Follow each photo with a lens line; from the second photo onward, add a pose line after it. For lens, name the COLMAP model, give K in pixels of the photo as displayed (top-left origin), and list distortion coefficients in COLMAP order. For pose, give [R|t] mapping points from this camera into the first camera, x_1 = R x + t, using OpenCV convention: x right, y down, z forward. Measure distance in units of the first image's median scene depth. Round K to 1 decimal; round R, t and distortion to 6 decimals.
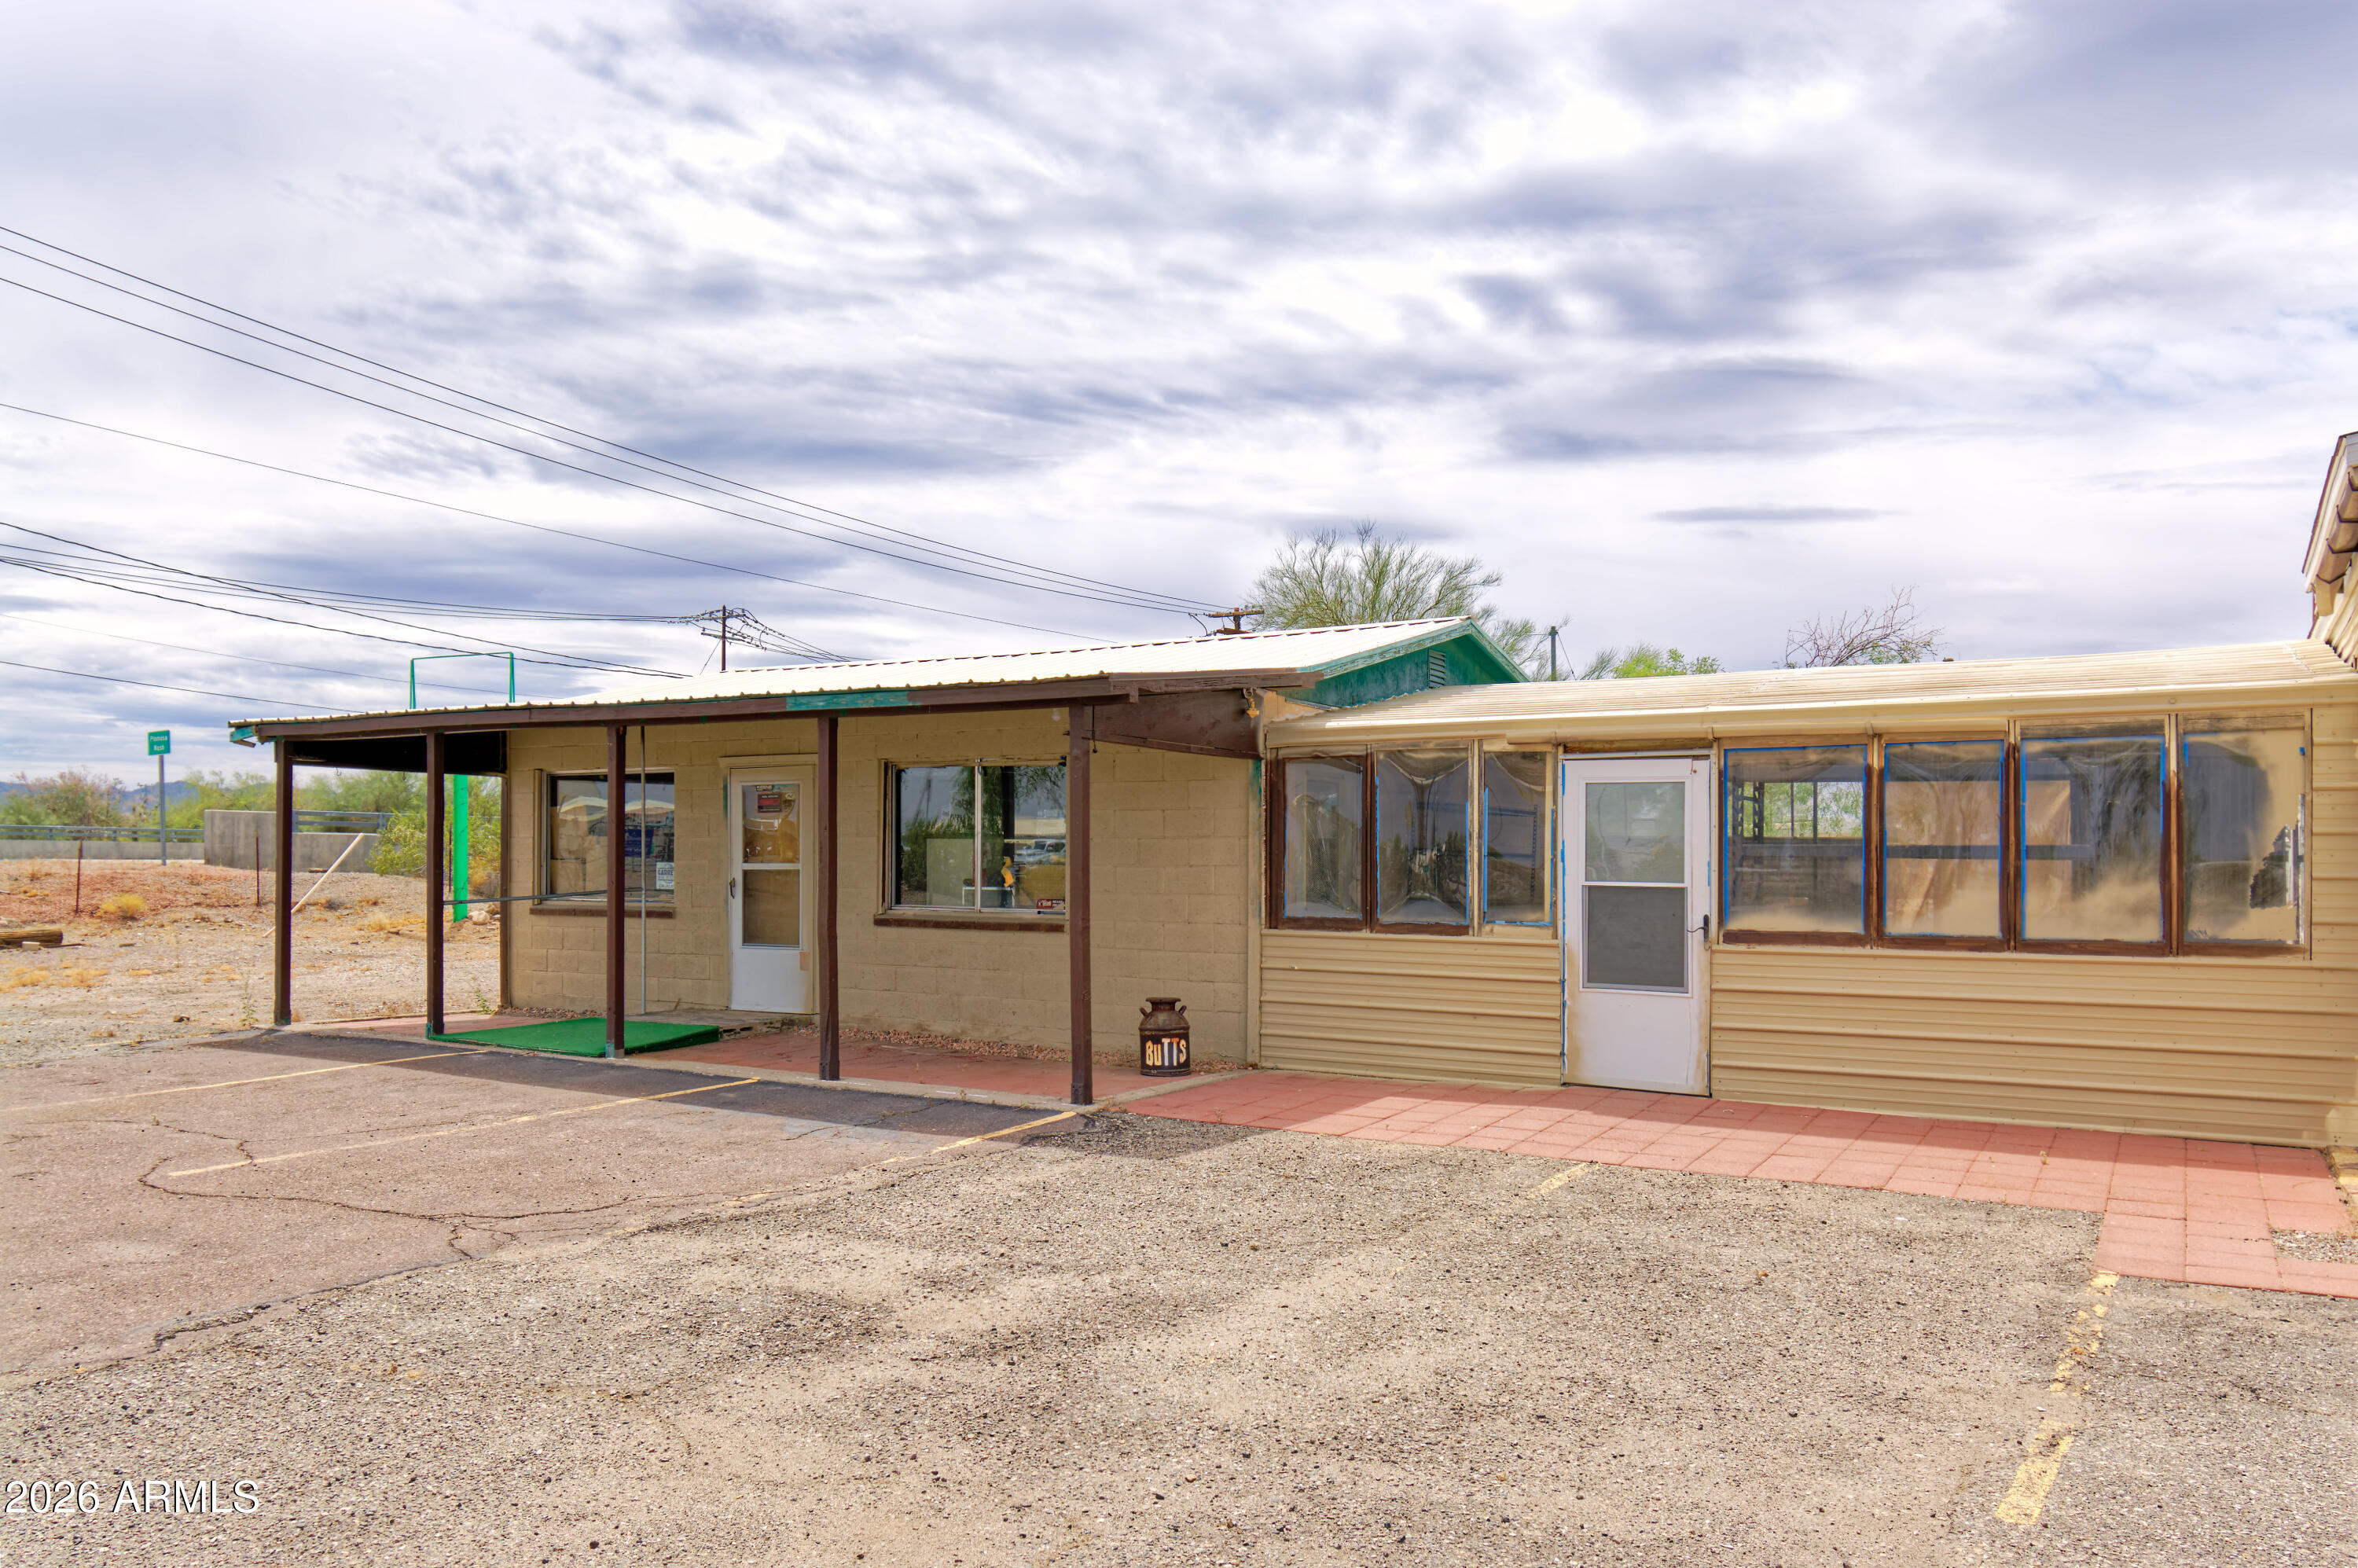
lens RADIAL K [[1724.4, 0, 1178.5], [0, 1724.4, 860.4], [0, 0, 1]] dist [-0.001387, -0.000312]
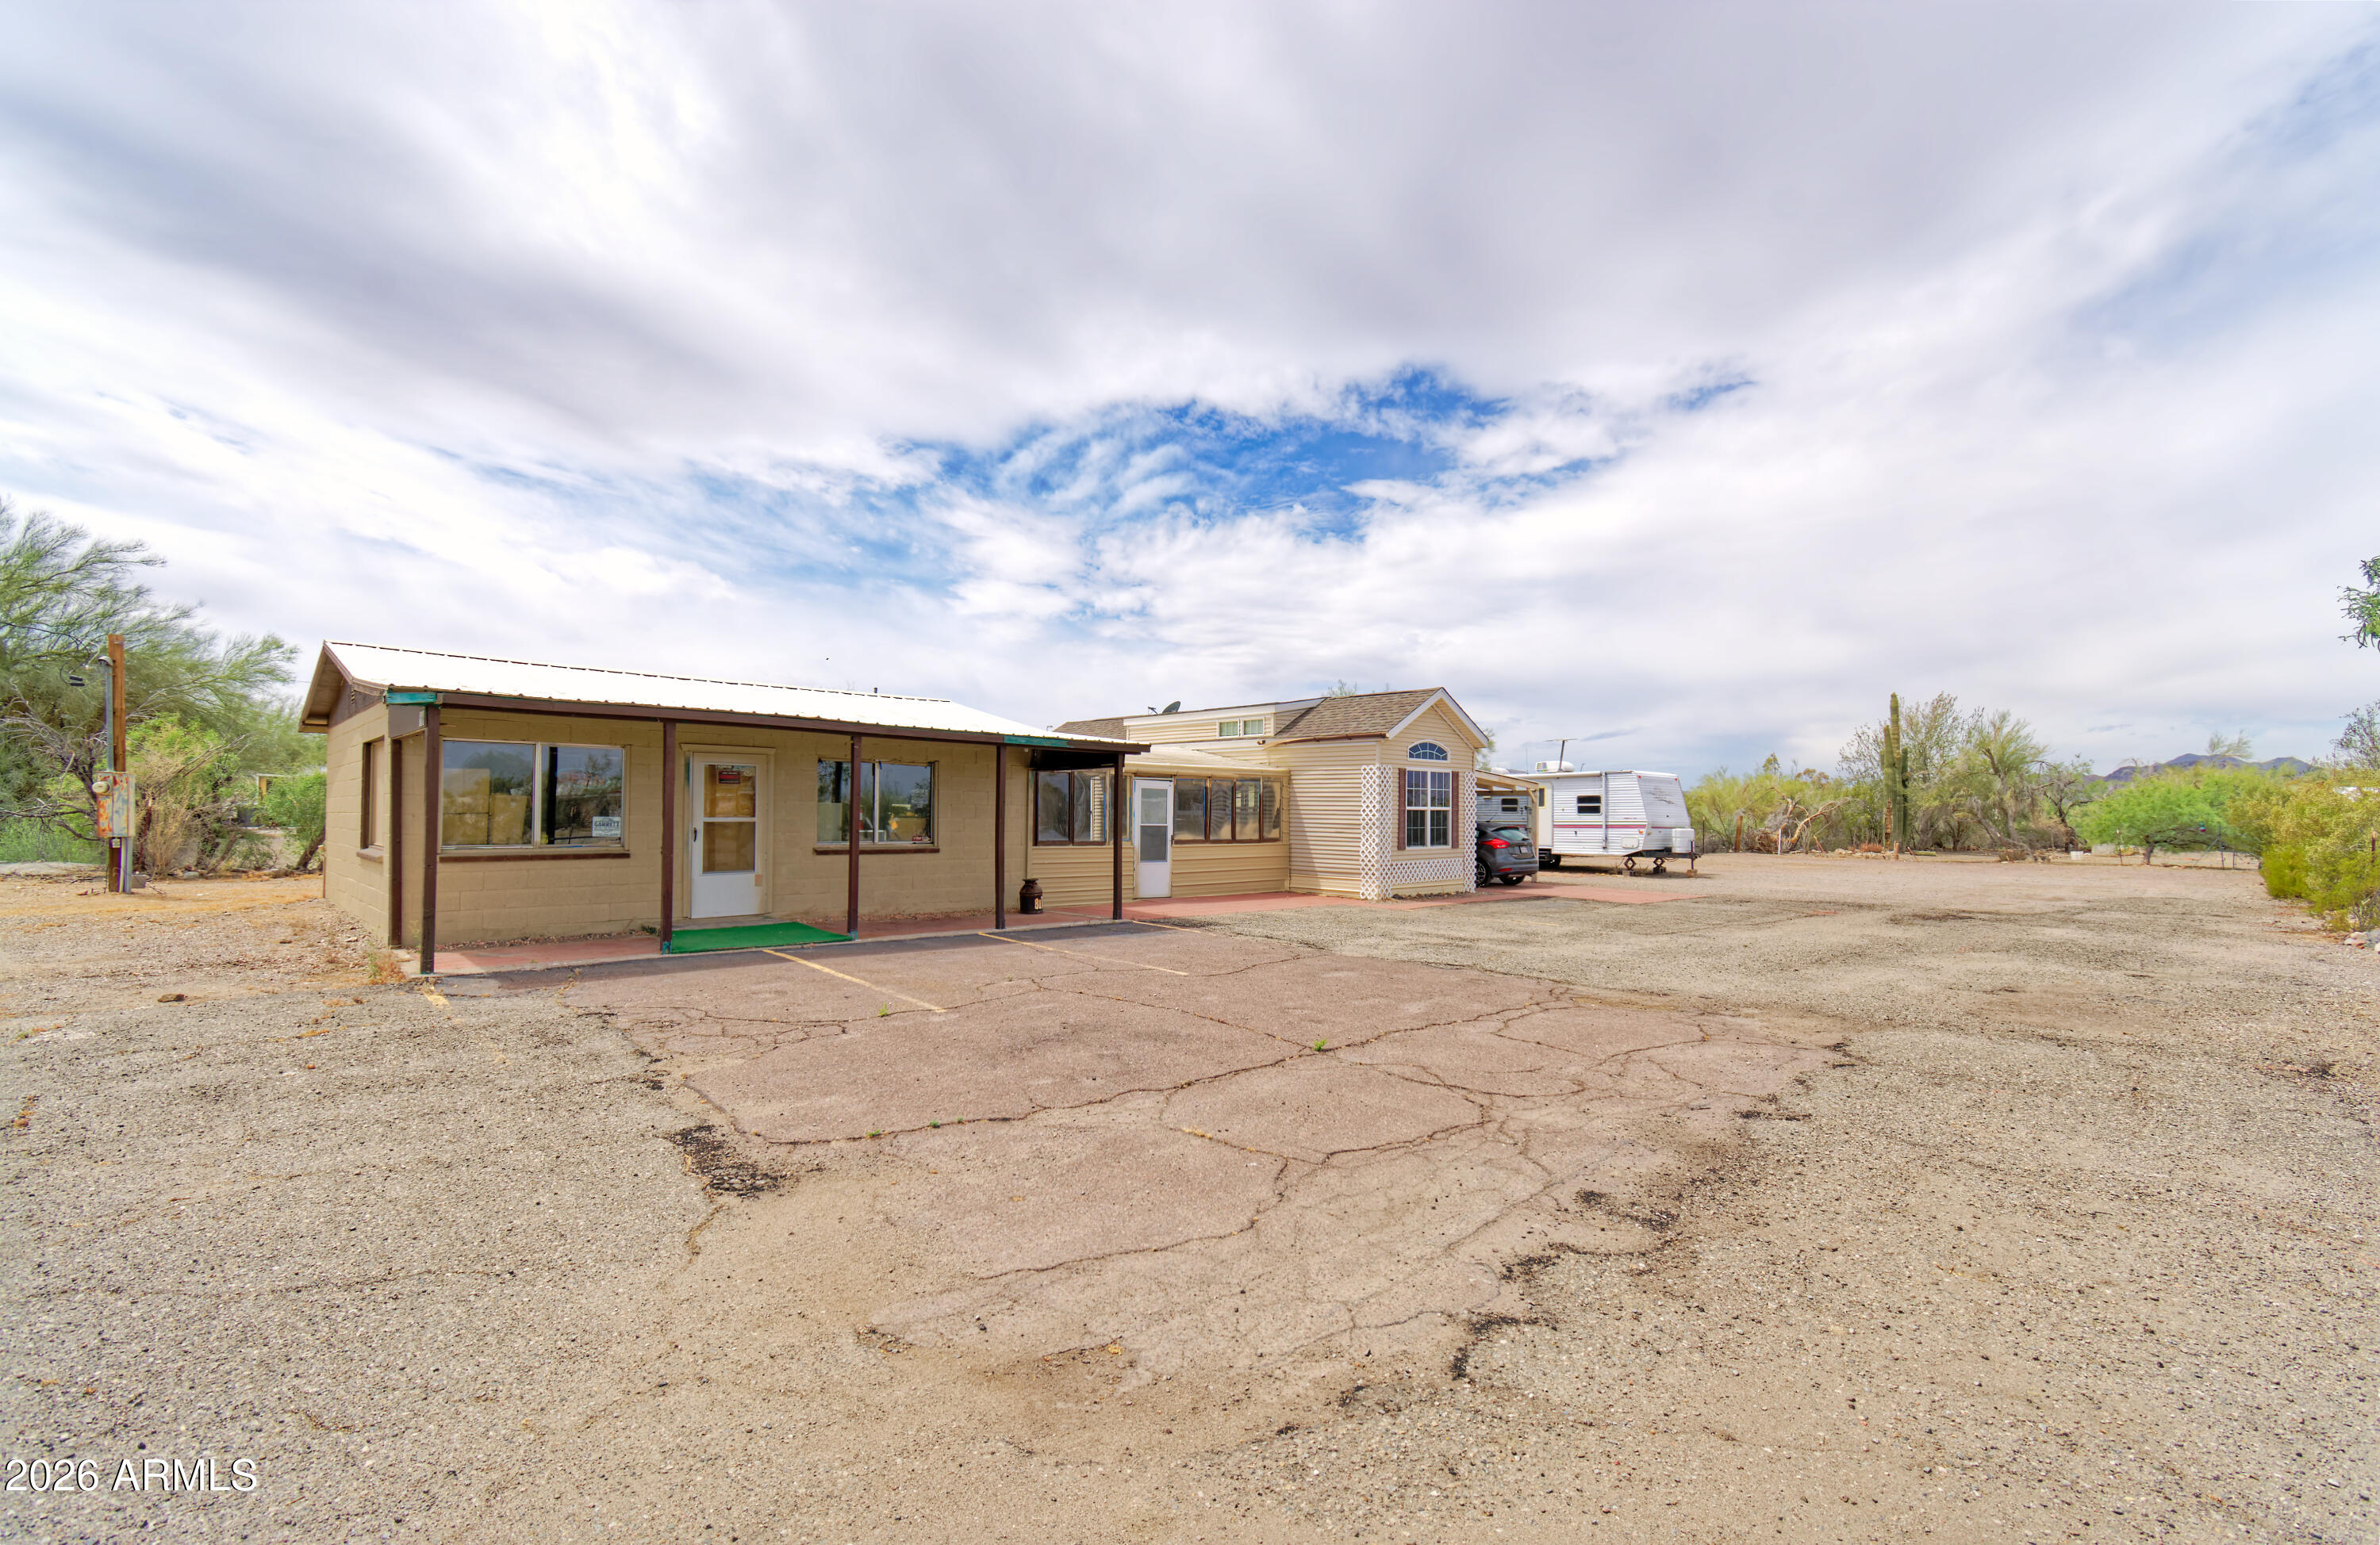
lens RADIAL K [[1018.3, 0, 1190.0], [0, 1018.3, 772.5], [0, 0, 1]] dist [-0.000905, -0.002559]
pose [[0.257190, 0.033500, 0.965780, -1.316365], [-0.014354, 0.999421, -0.030845, -0.020892], [-0.966254, -0.005930, 0.257522, 0.506538]]
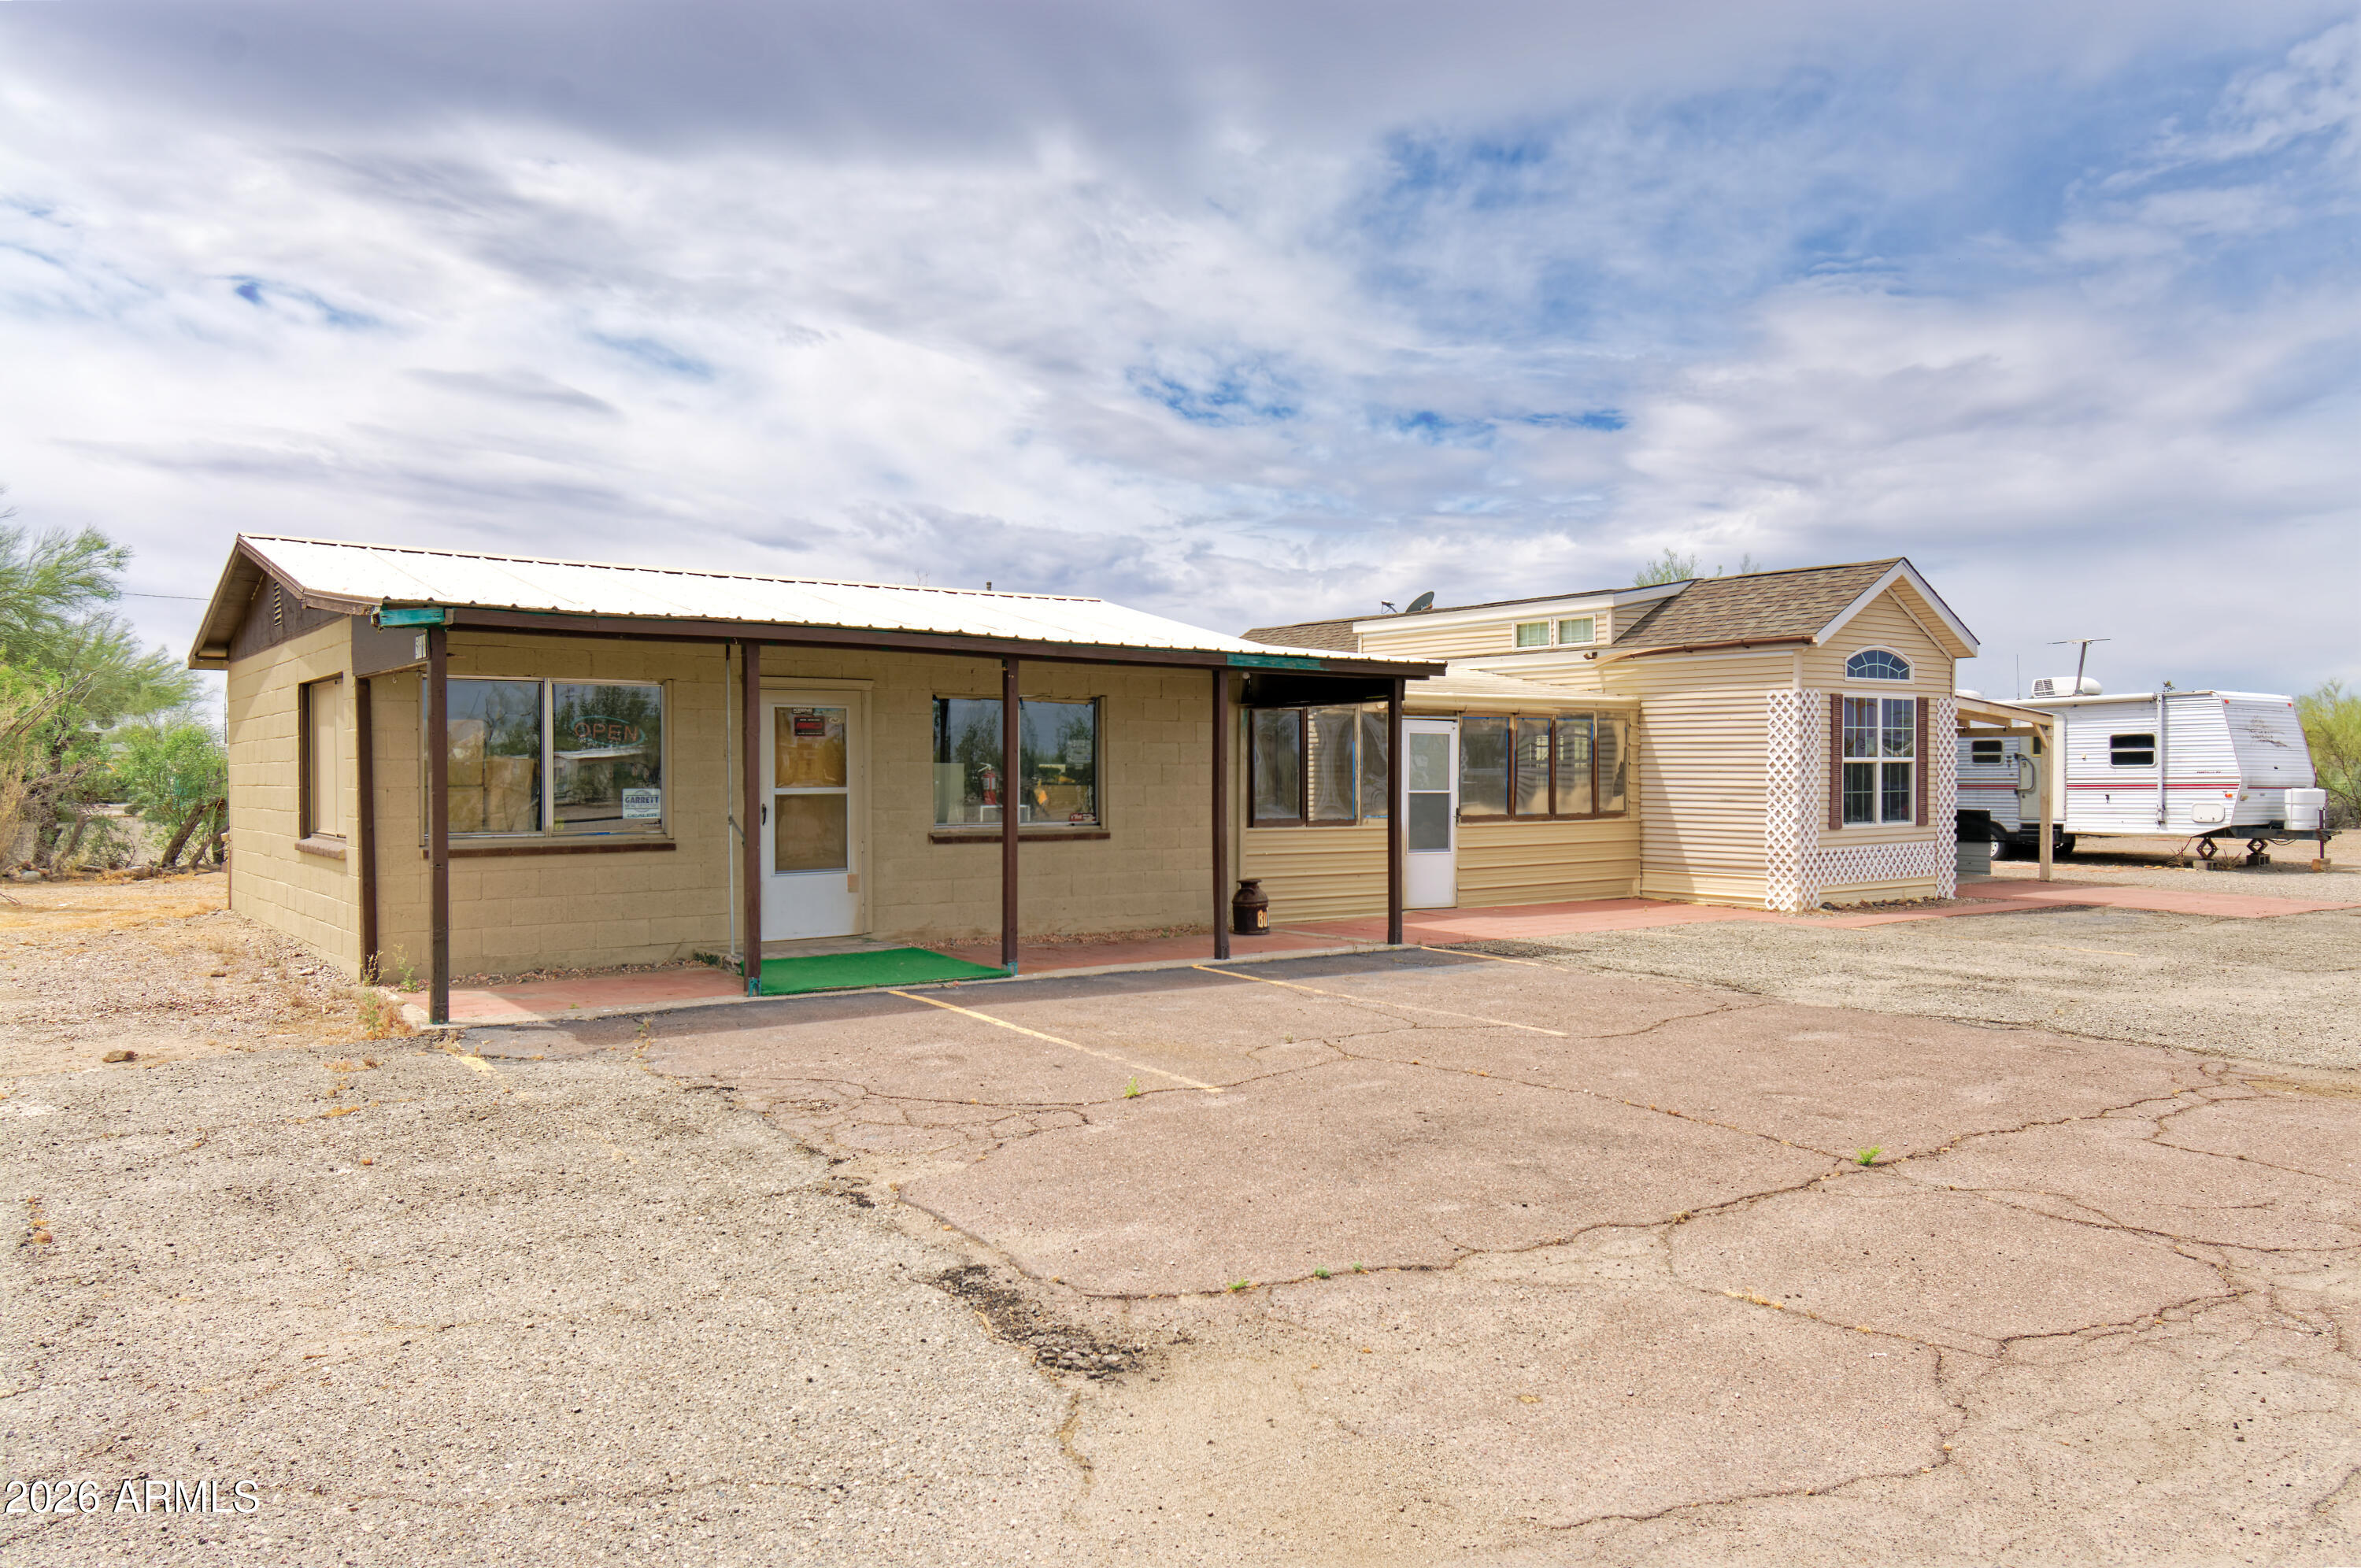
lens RADIAL K [[1617.6, 0, 1180.5], [0, 1617.6, 784.0], [0, 0, 1]] dist [-0.008180, -0.000638]
pose [[0.377947, -0.016255, 0.925685, -1.340258], [-0.002136, 0.999828, 0.018429, -0.023625], [-0.925825, -0.008942, 0.377847, 0.603162]]
